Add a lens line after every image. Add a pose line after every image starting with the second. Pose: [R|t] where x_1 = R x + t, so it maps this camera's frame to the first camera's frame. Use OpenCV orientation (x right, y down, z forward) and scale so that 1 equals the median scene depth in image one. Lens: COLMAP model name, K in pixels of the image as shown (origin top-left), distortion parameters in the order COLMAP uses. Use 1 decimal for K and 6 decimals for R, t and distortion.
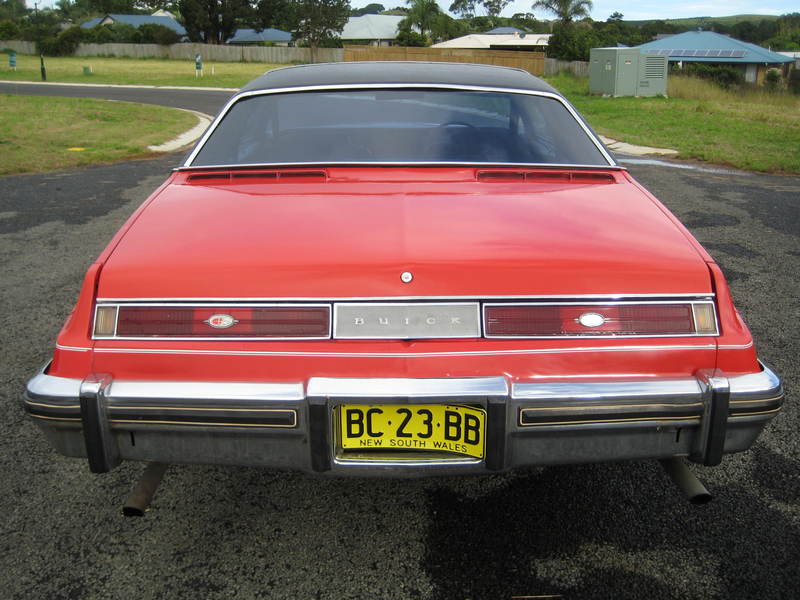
lens RADIAL K [[813.6, 0, 400.0], [0, 813.6, 300.0], [0, 0, 1]] dist [-0.116863, 0.212145]
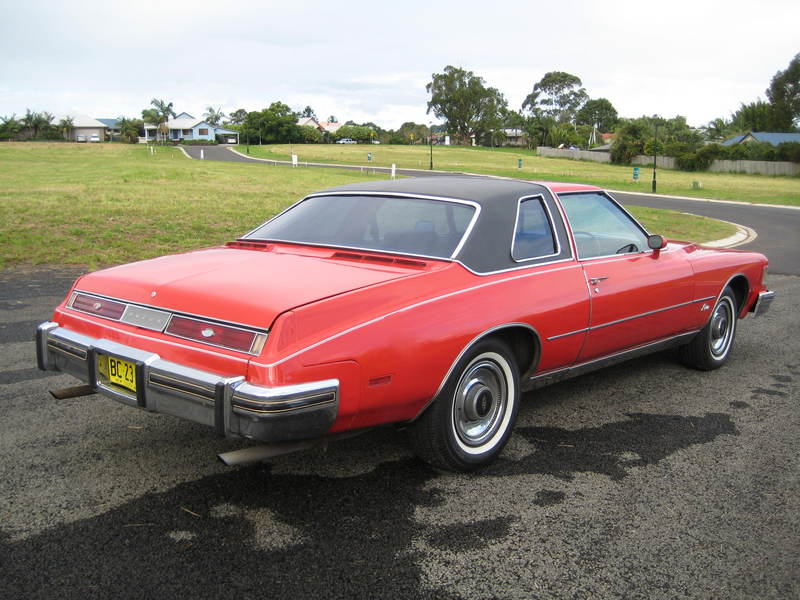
lens RADIAL K [[852.6, 0, 400.0], [0, 852.6, 300.0], [0, 0, 1]] dist [-0.251747, 0.320053]
pose [[0.737217, 0.112913, -0.666155, 0.114480], [-0.205558, 0.976683, -0.061938, -0.001042], [0.643628, 0.182595, 0.743237, -0.000344]]
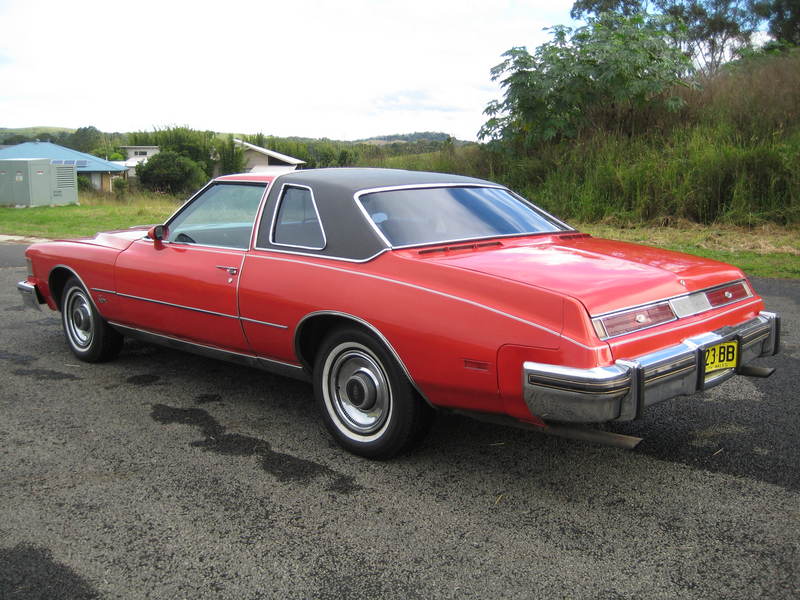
lens RADIAL K [[852.6, 0, 400.0], [0, 852.6, 300.0], [0, 0, 1]] dist [-0.251747, 0.320053]
pose [[0.704506, -0.109863, 0.701143, -0.125948], [0.202407, 0.978018, -0.050131, -0.001835], [-0.680223, 0.177234, 0.711256, 0.007191]]
